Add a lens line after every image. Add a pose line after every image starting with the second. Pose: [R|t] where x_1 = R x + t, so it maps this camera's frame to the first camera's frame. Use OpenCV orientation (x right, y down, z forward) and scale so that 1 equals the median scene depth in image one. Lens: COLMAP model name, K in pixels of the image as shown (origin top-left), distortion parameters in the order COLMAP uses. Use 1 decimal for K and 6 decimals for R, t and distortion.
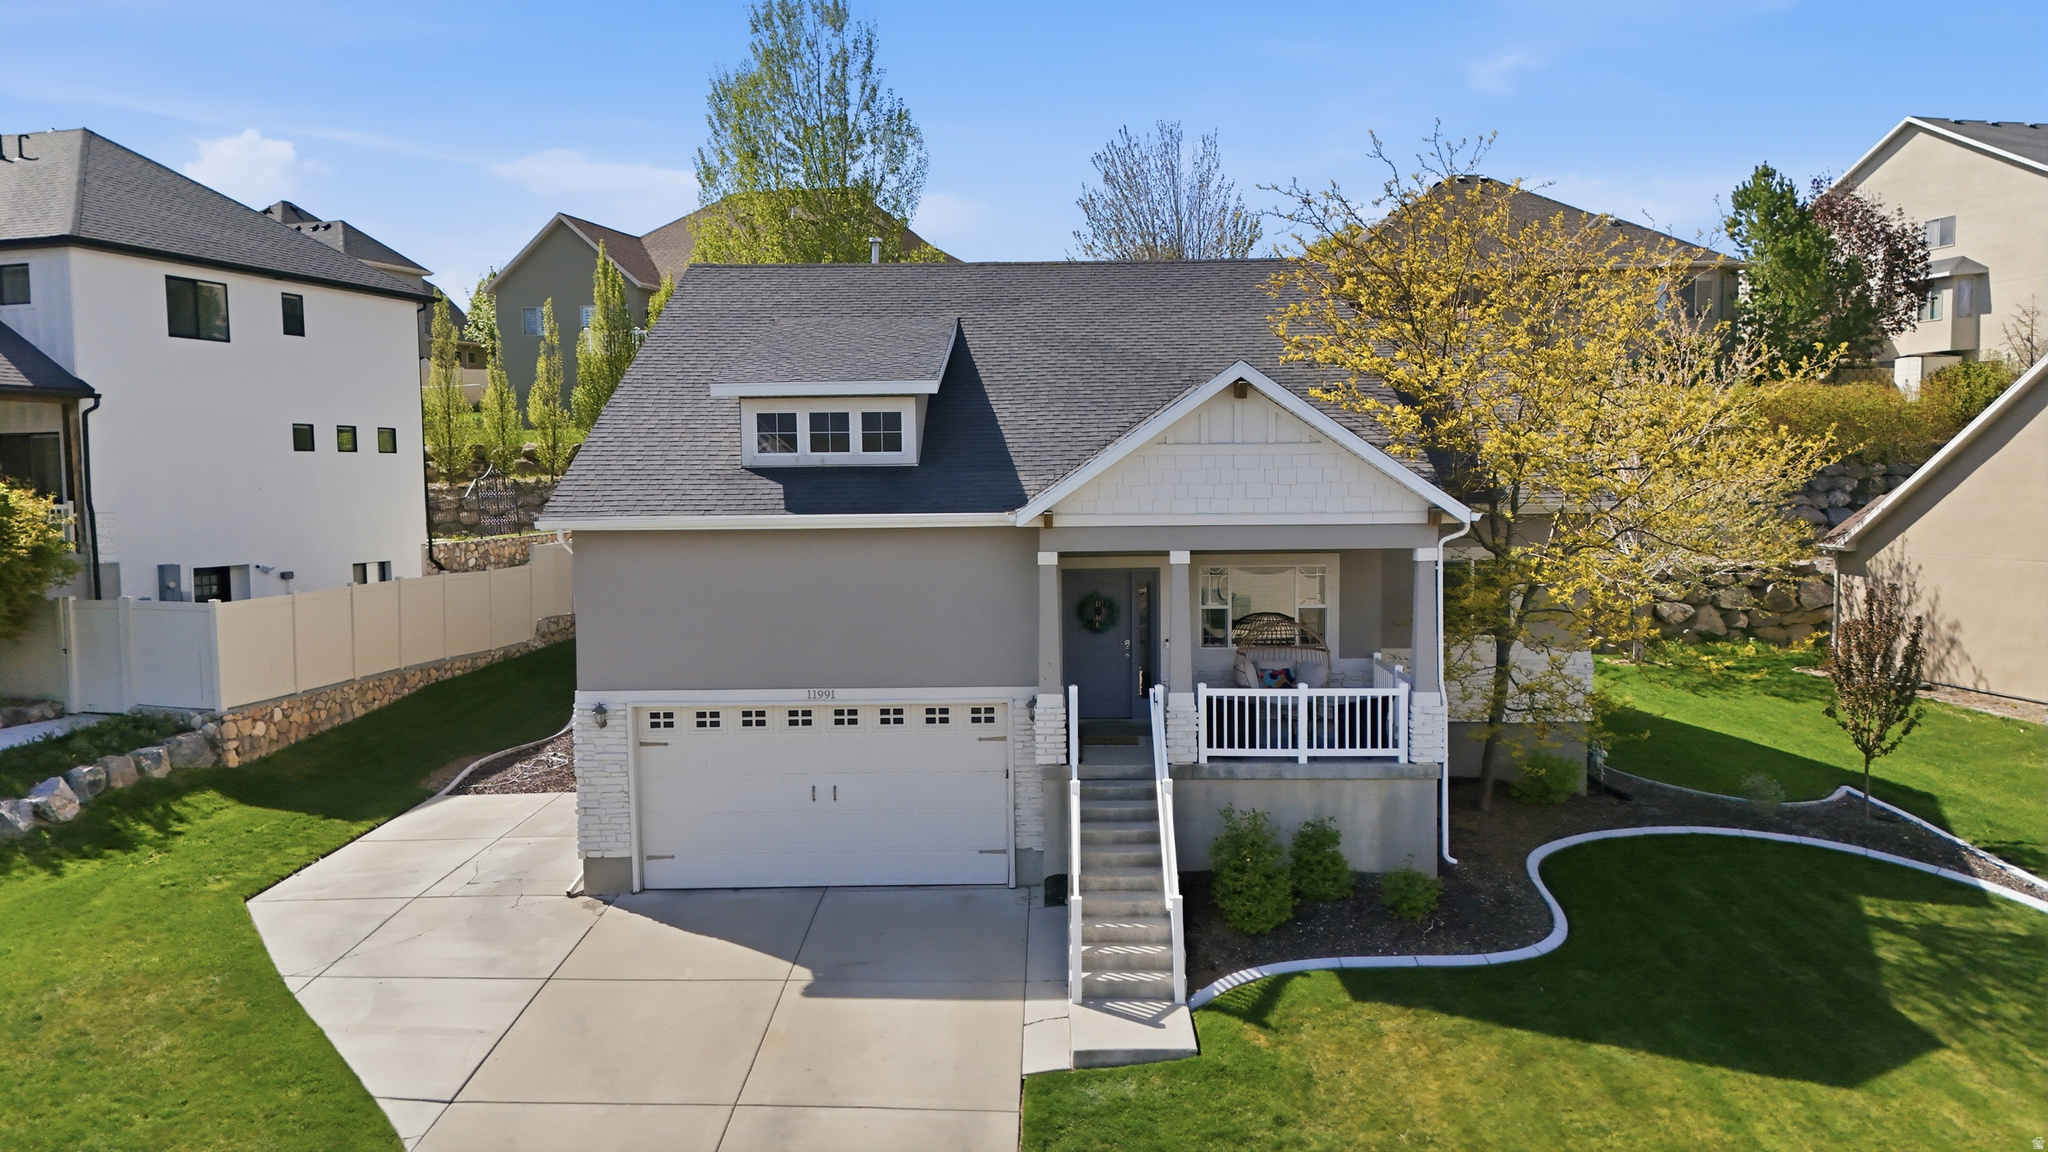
lens RADIAL K [[1504.9, 0, 1024.0], [0, 1504.9, 576.0], [0, 0, 1]] dist [0.084811, -0.091196]
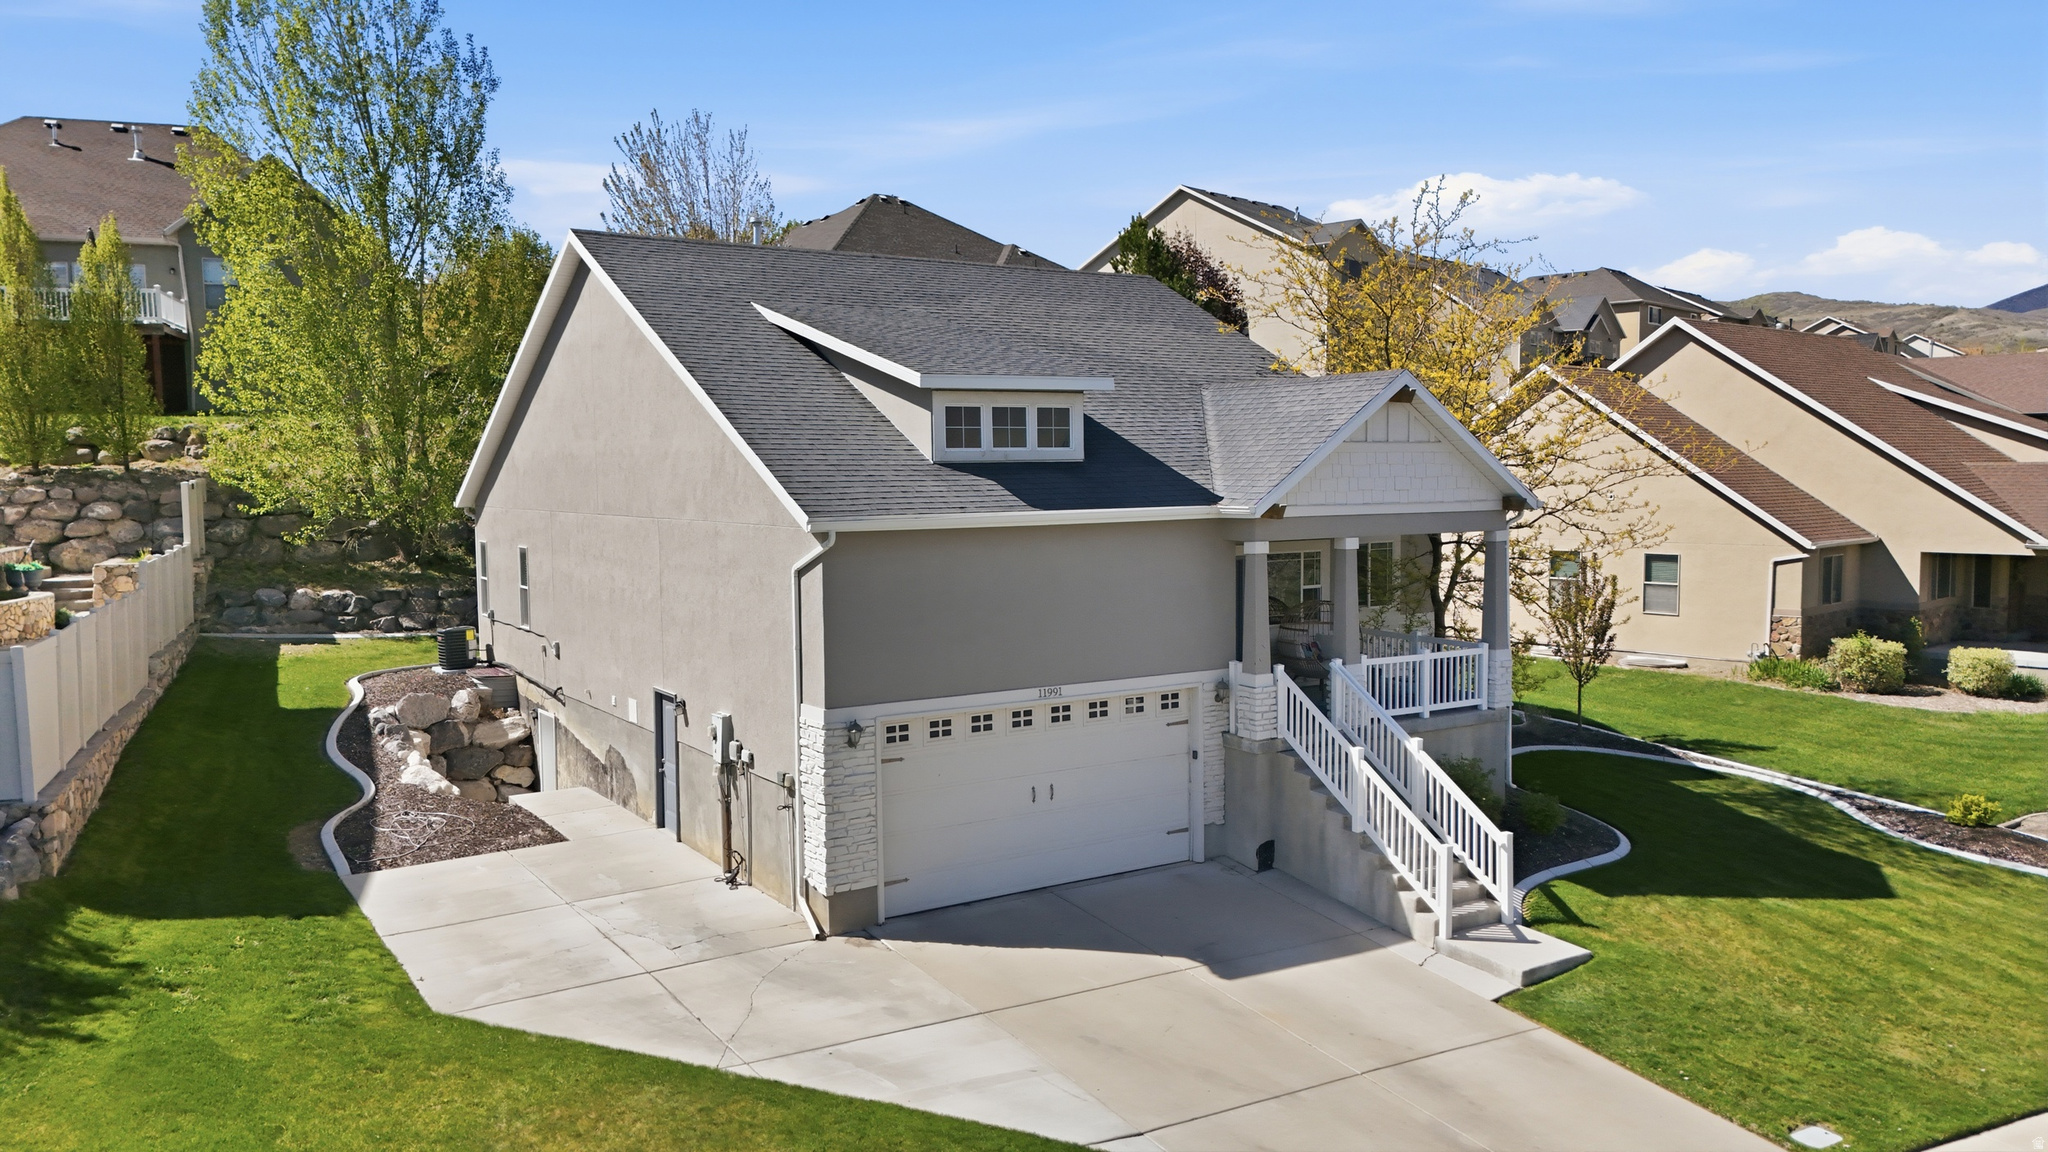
lens RADIAL K [[1504.9, 0, 1024.0], [0, 1504.9, 576.0], [0, 0, 1]] dist [0.084811, -0.091196]
pose [[0.836099, -0.037129, 0.547321, -0.701126], [0.037889, 0.999233, 0.009906, -0.008330], [-0.547269, 0.012456, 0.836864, 0.188224]]
